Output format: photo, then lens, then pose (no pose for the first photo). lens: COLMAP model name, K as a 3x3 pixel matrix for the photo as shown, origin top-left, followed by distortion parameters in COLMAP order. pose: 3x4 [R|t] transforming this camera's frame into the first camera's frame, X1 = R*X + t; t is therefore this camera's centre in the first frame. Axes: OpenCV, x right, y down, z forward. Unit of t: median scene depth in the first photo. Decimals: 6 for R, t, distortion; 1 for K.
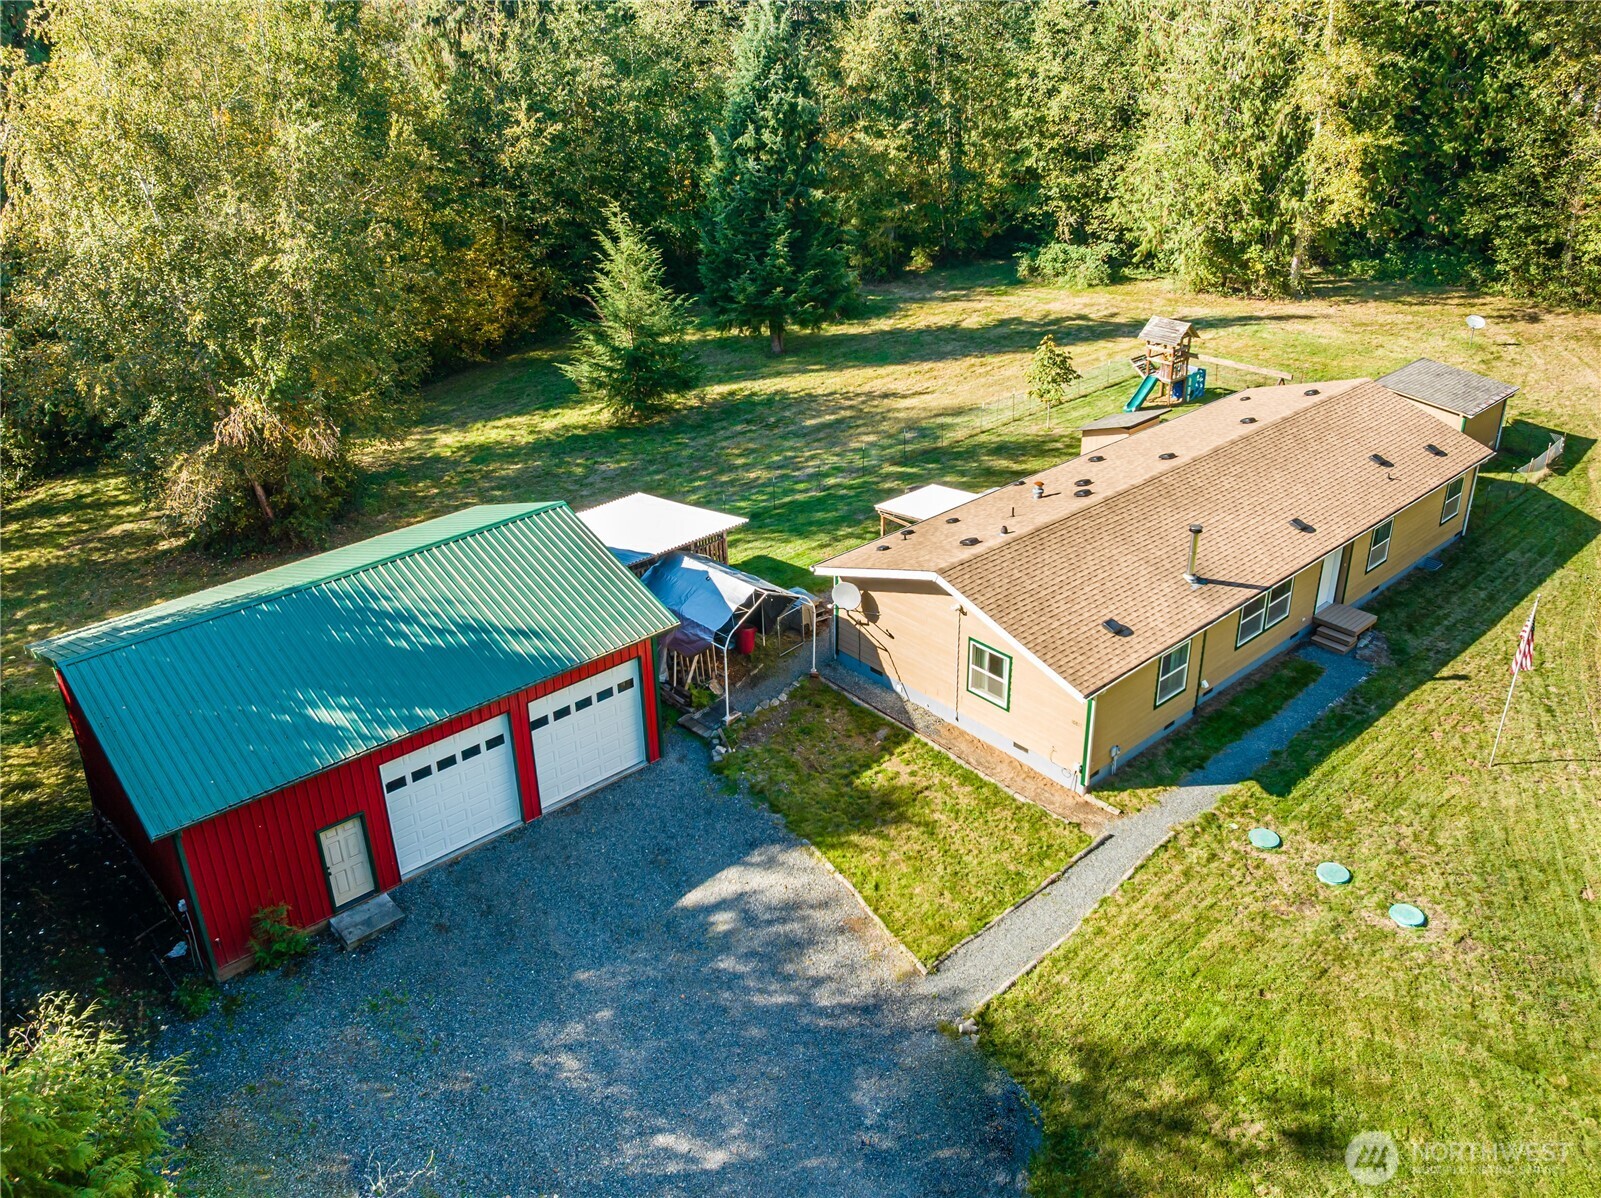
lens RADIAL K [[1202.7, 0, 805.4], [0, 1202.7, 602.4], [0, 0, 1]] dist [-0.047937, -0.000980]
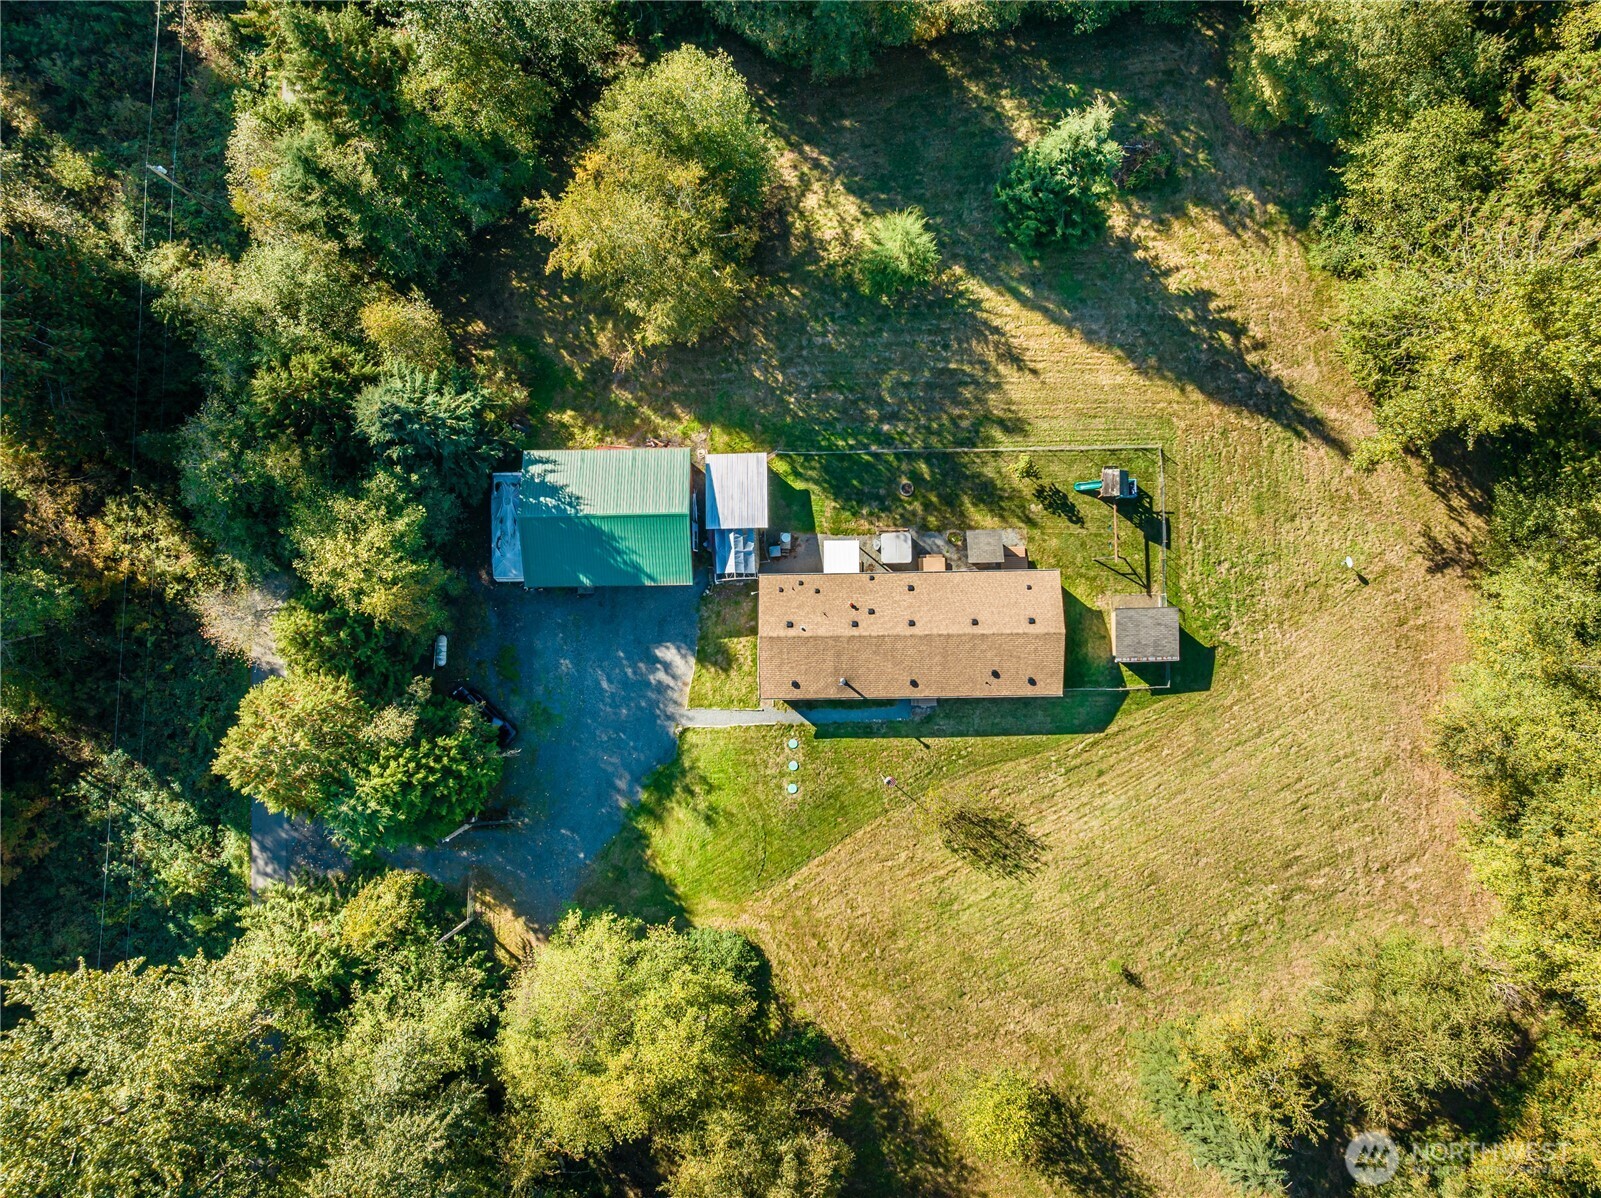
lens RADIAL K [[1202.7, 0, 805.4], [0, 1202.7, 602.4], [0, 0, 1]] dist [-0.047937, -0.000980]
pose [[0.752805, 0.656590, -0.046628, 0.220724], [-0.246083, 0.346429, 0.905224, -2.204263], [0.610514, -0.669982, 0.422369, -0.110296]]
